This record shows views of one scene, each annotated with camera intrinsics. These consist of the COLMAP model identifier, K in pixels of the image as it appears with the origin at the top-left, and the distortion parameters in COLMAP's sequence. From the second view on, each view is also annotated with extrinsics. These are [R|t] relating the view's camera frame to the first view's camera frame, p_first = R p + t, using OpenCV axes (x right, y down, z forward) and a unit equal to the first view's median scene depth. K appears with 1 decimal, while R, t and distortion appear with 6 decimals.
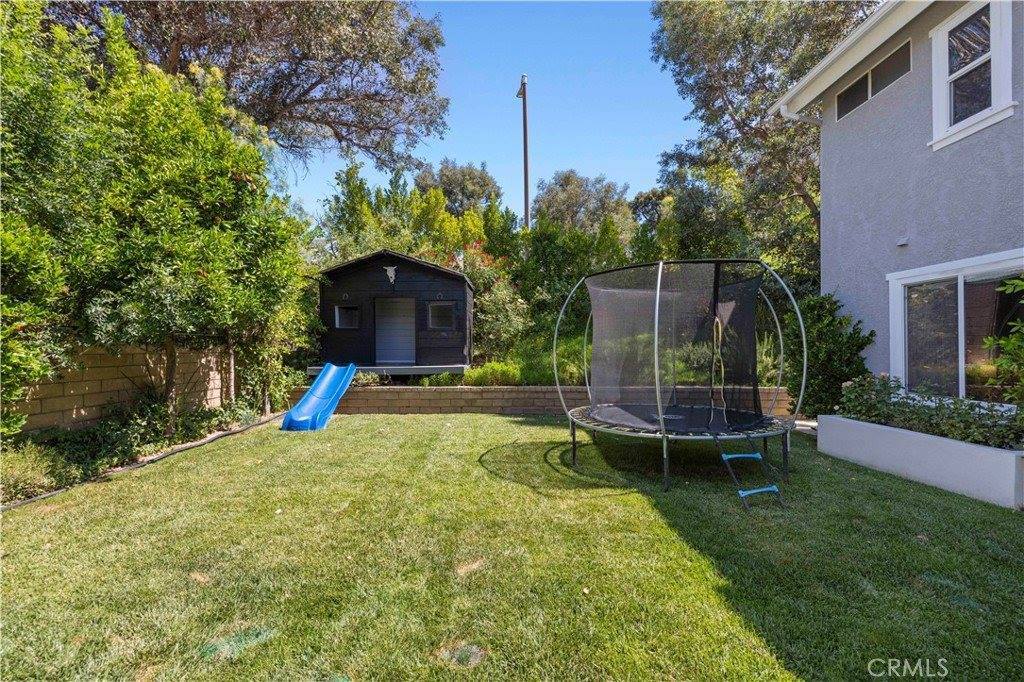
lens RADIAL K [[439.6, 0, 510.9], [0, 439.6, 341.8], [0, 0, 1]] dist [0.002308, 0.000420]
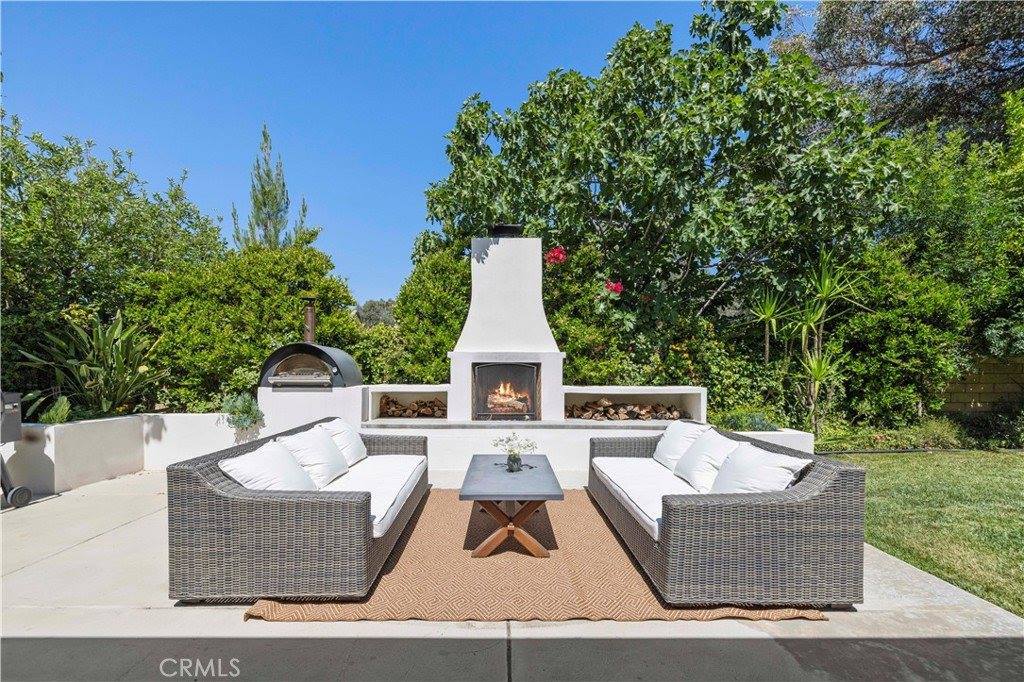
lens RADIAL K [[439.6, 0, 504.4], [0, 439.6, 382.5], [0, 0, 1]] dist [0.002308, 0.000420]
pose [[-0.010438, 0.038038, -0.999222, 0.251846], [0.017852, 0.999124, 0.037848, 0.004666], [0.999786, -0.017443, -0.011108, -0.279033]]
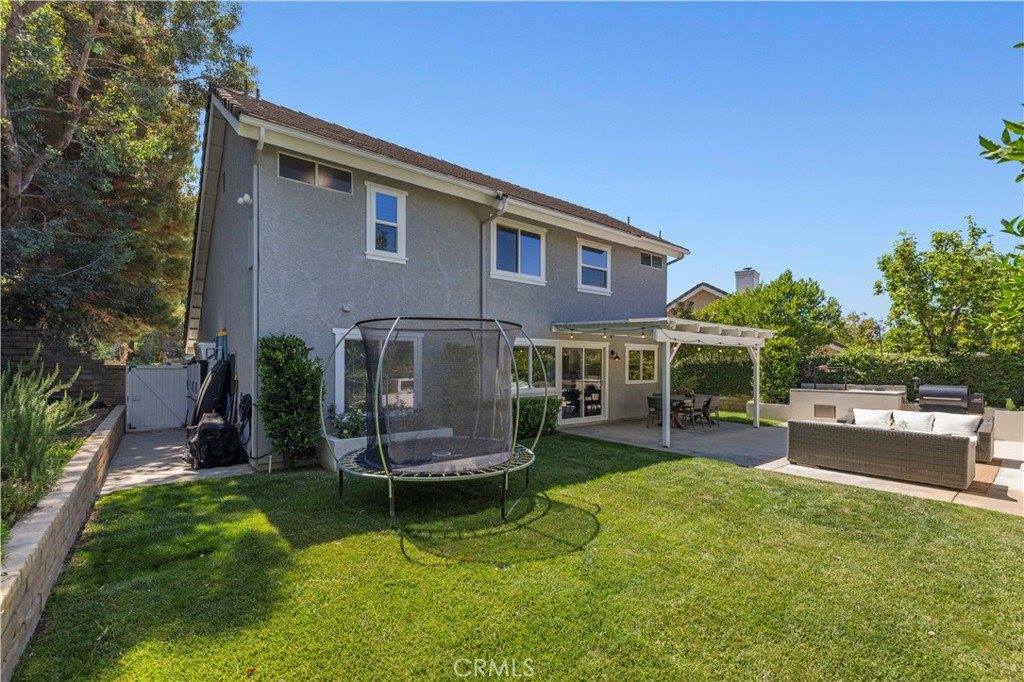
lens RADIAL K [[439.6, 0, 506.5], [0, 439.6, 366.8], [0, 0, 1]] dist [0.002308, 0.000420]
pose [[-0.615249, -0.010288, 0.788266, -0.338058], [-0.016023, 0.999871, 0.000543, -0.029293], [-0.788170, -0.012296, -0.615335, 0.883274]]
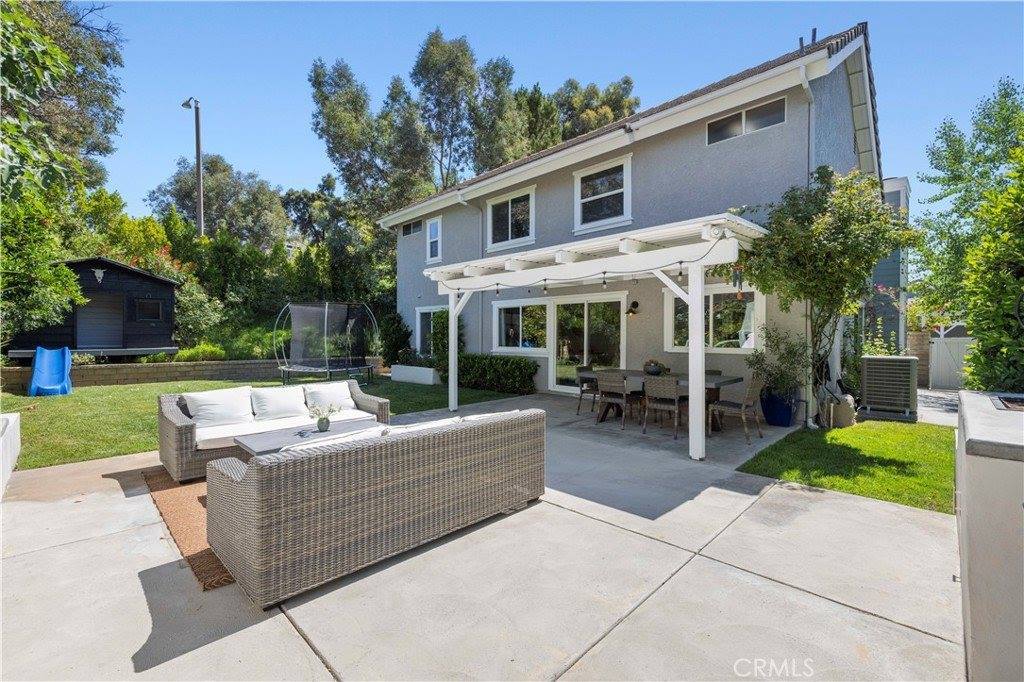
lens RADIAL K [[439.6, 0, 504.6], [0, 439.6, 339.1], [0, 0, 1]] dist [0.002308, 0.000420]
pose [[0.728972, 0.001065, 0.684543, -0.311742], [-0.017063, 0.999716, 0.016615, -0.014798], [-0.684331, -0.023792, 0.728783, -0.747496]]
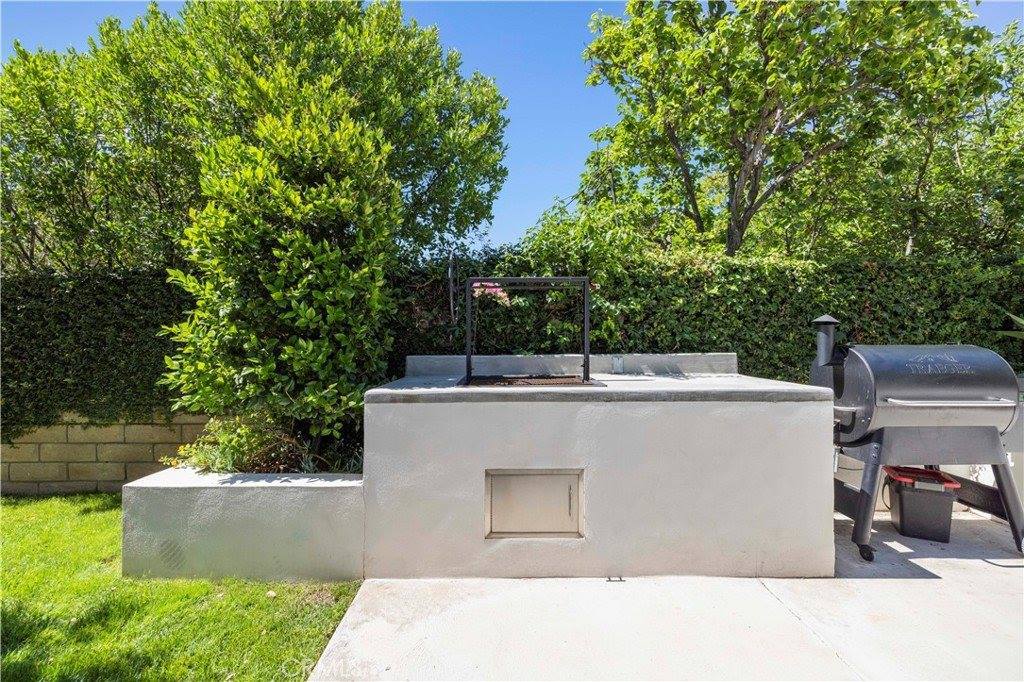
lens RADIAL K [[439.6, 0, 509.2], [0, 439.6, 338.2], [0, 0, 1]] dist [0.002308, 0.000420]
pose [[-0.999985, -0.000078, 0.005476, 0.145149], [-0.000215, 0.999685, -0.025103, 0.005228], [-0.005472, -0.025104, -0.999670, -0.494022]]
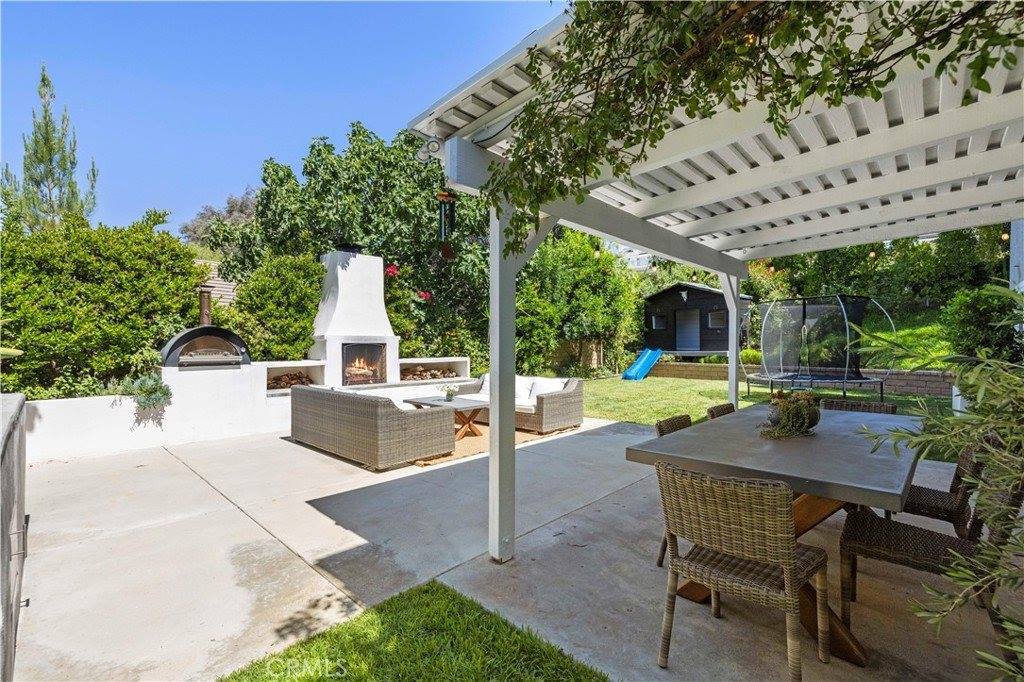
lens RADIAL K [[439.6, 0, 501.9], [0, 439.6, 355.0], [0, 0, 1]] dist [0.002308, 0.000420]
pose [[0.710458, 0.020159, -0.703450, 0.441921], [0.012900, 0.999049, 0.041659, -0.009680], [0.703621, -0.038671, 0.709522, -0.722112]]
